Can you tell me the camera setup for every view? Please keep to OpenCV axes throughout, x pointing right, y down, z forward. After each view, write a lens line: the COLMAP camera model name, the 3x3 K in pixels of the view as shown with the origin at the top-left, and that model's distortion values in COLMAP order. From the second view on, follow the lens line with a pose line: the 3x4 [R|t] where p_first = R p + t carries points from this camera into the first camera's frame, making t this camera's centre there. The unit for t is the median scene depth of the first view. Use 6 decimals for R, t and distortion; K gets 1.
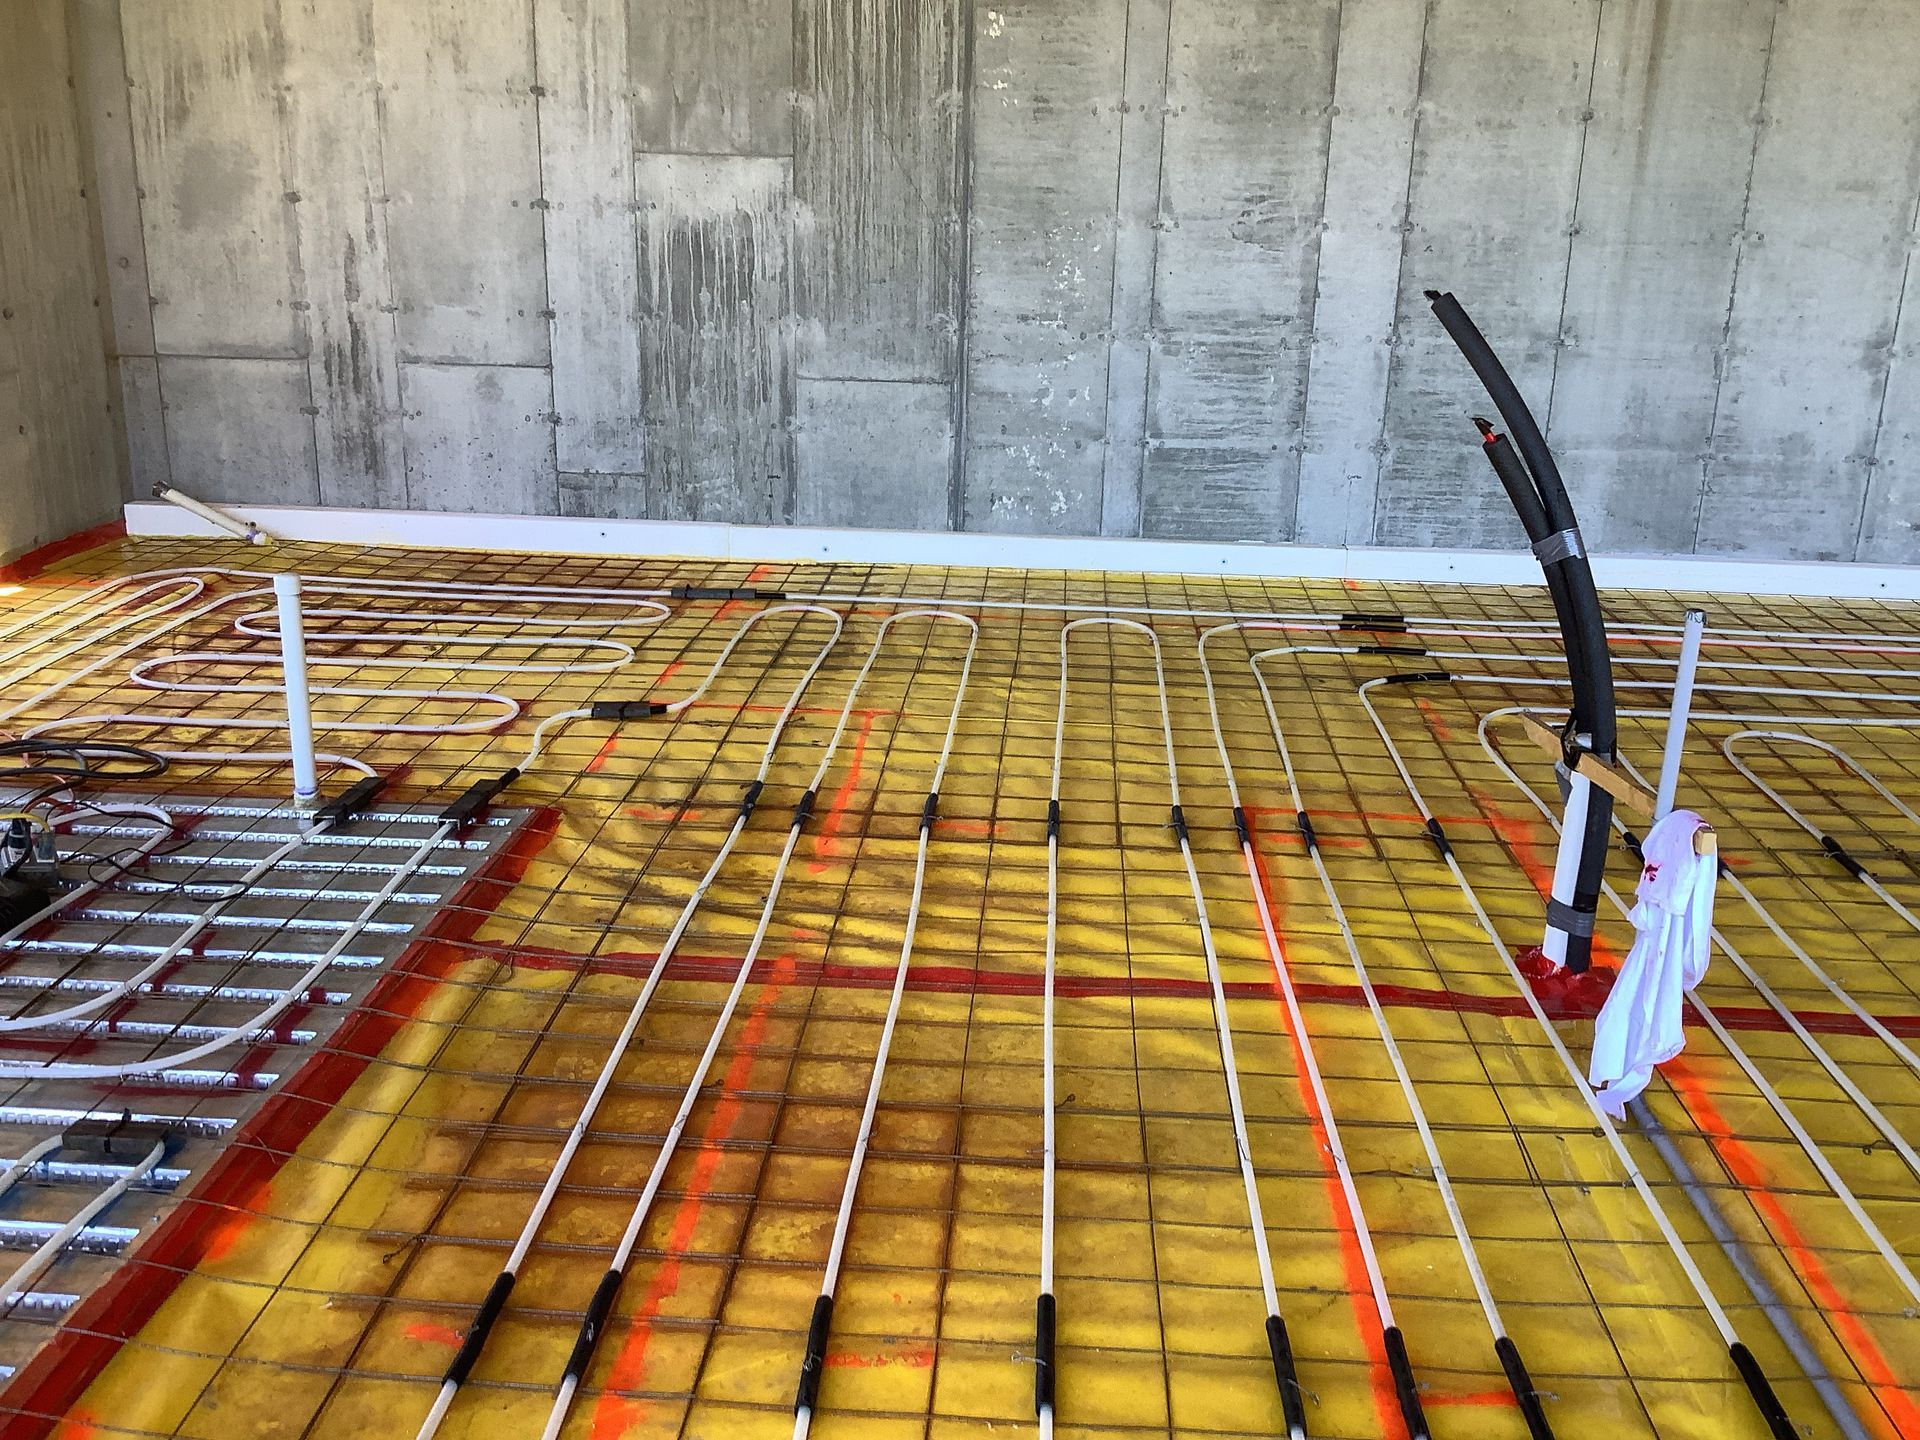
lens RADIAL K [[1775.3, 0, 960.9], [0, 1775.3, 701.2], [0, 0, 1]] dist [0.040727, 0.000000]
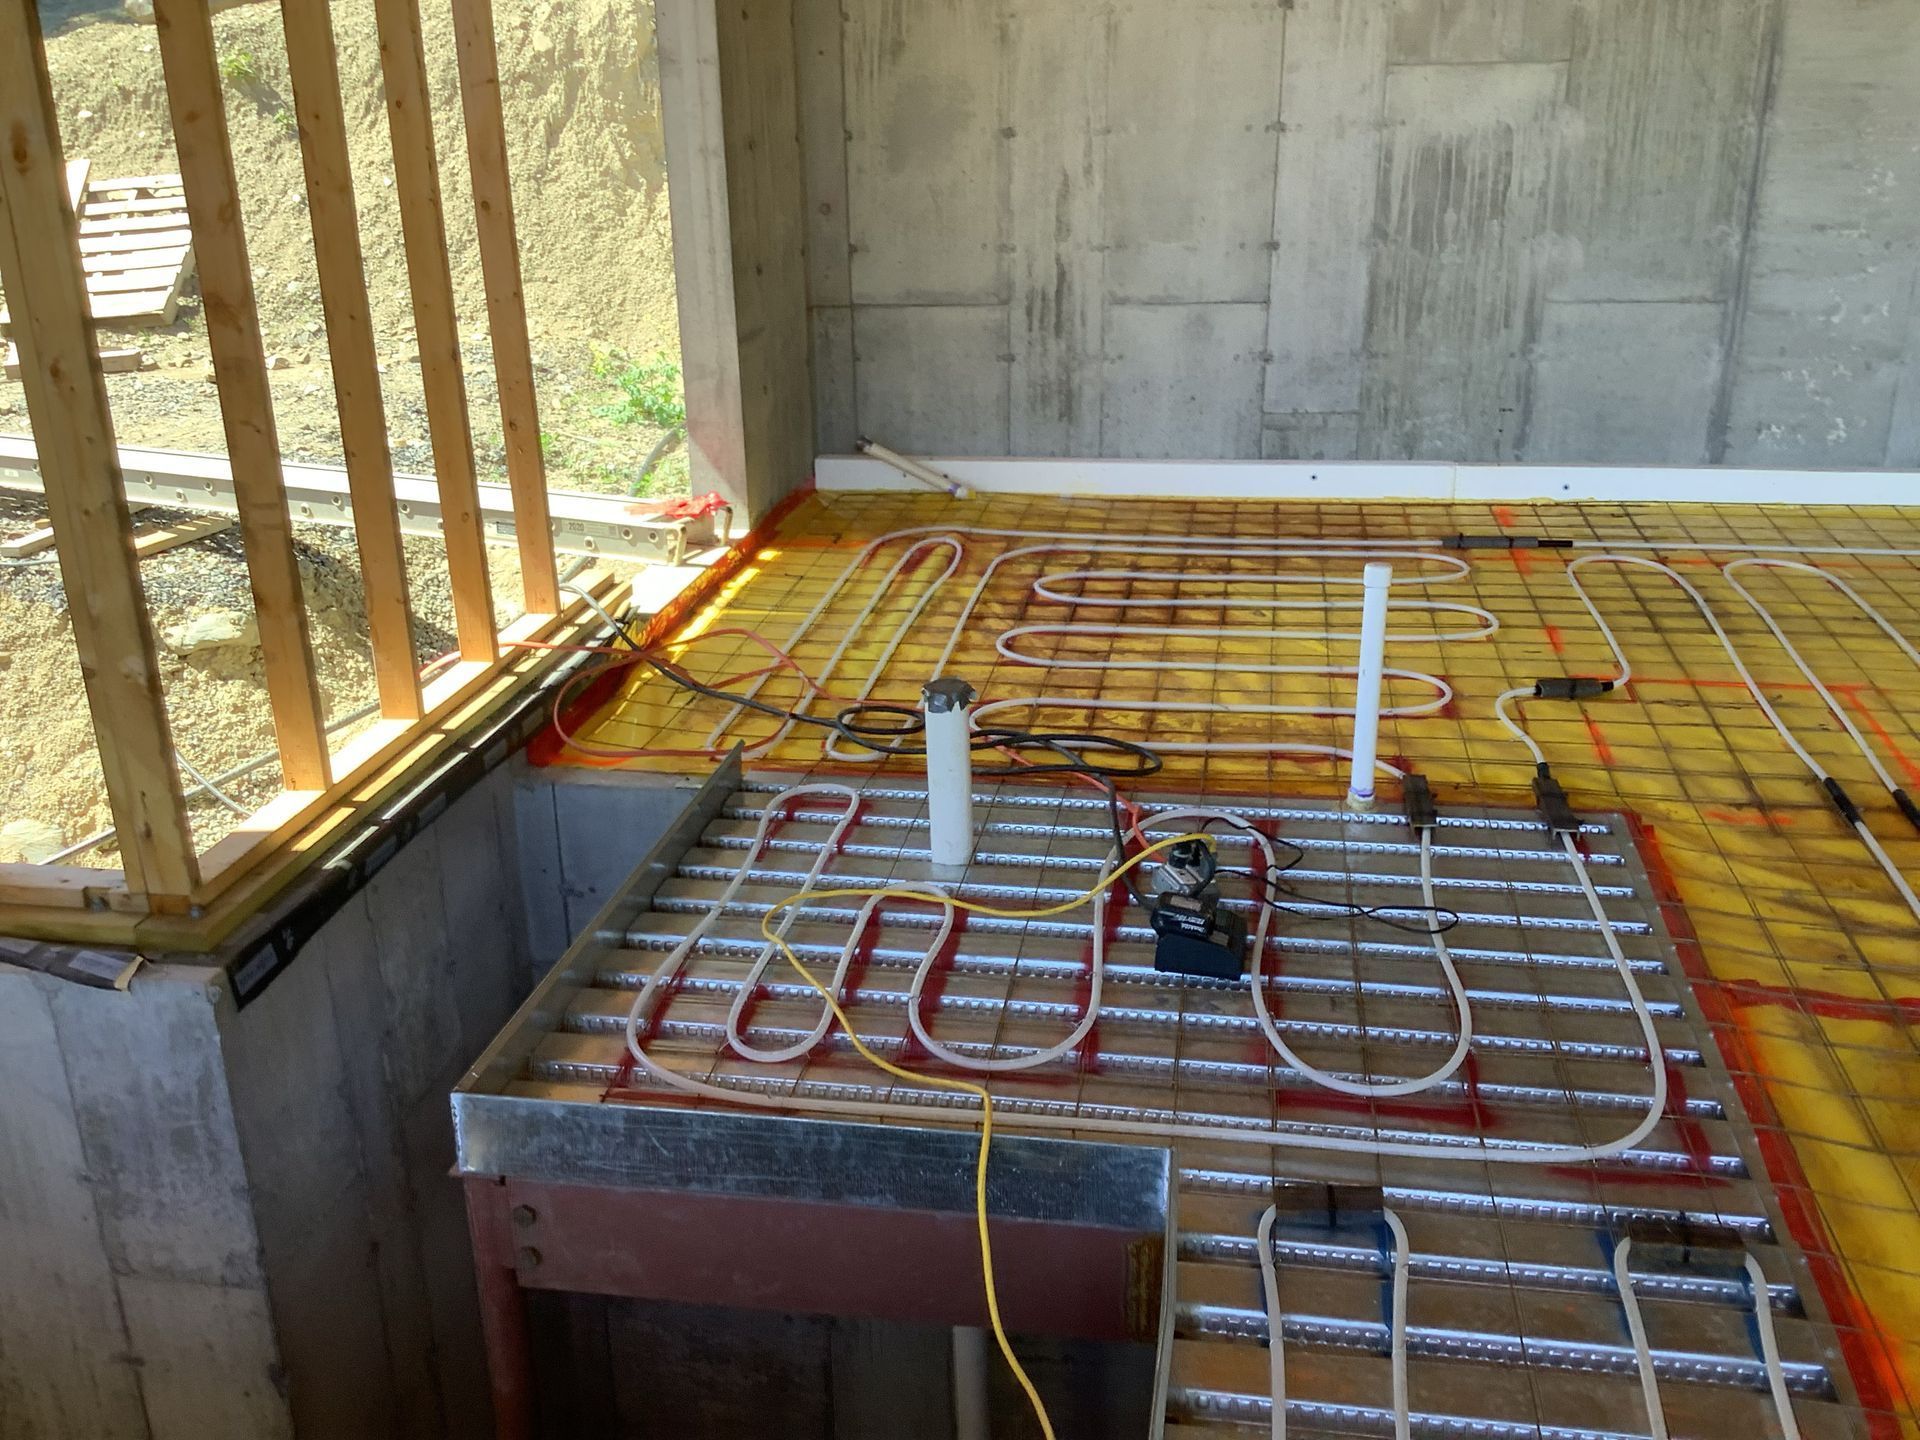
lens RADIAL K [[1775.3, 0, 964.1], [0, 1775.3, 711.0], [0, 0, 1]] dist [0.040727, 0.000000]
pose [[0.993658, -0.006804, -0.112242, -0.295208], [0.014341, 0.997685, 0.066474, -0.036609], [0.111530, -0.067662, 0.991455, 0.029824]]
